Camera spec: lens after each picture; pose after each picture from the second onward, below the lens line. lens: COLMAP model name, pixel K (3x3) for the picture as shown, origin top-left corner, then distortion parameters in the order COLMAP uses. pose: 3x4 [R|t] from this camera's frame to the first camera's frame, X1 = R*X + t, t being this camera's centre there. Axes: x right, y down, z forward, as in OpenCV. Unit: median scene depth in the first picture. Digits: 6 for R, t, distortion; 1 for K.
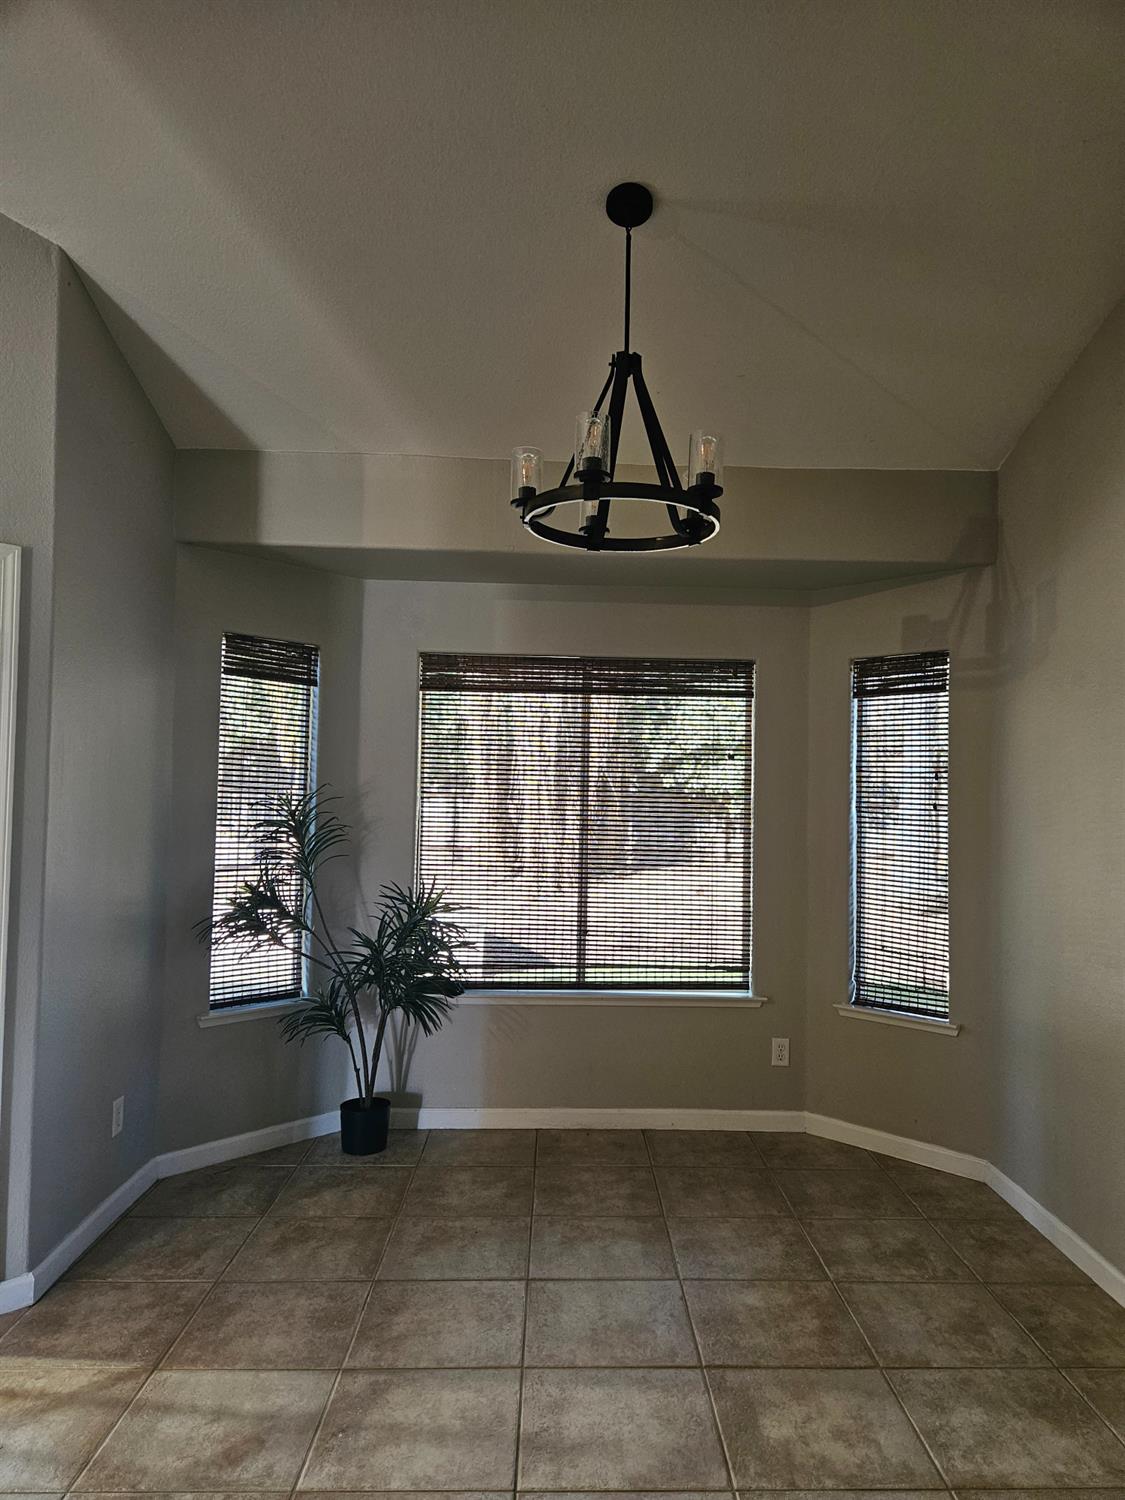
lens RADIAL K [[1005.4, 0, 593.4], [0, 1005.4, 770.9], [0, 0, 1]] dist [0.086587, -0.083386]
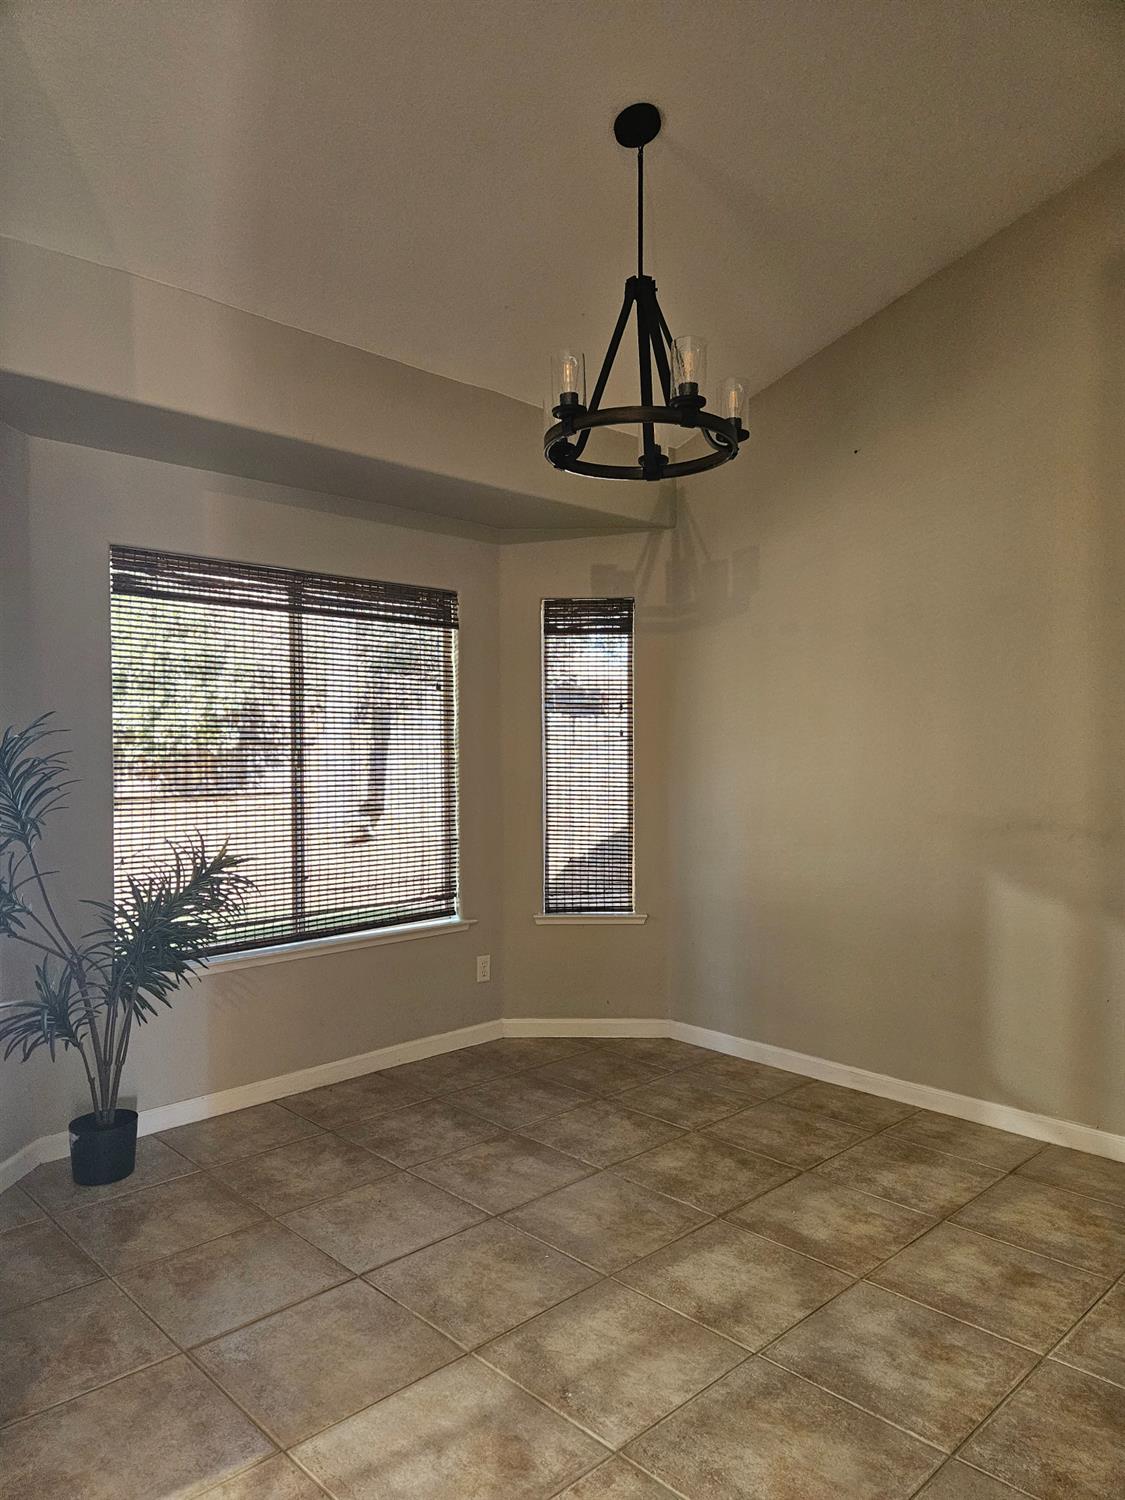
lens RADIAL K [[1008.9, 0, 561.9], [0, 1008.9, 773.2], [0, 0, 1]] dist [0.082360, -0.078698]
pose [[0.740427, -0.039567, 0.670971, -0.526680], [-0.000937, 0.998204, 0.059898, 0.012886], [-0.672136, -0.044979, 0.739060, 0.203880]]
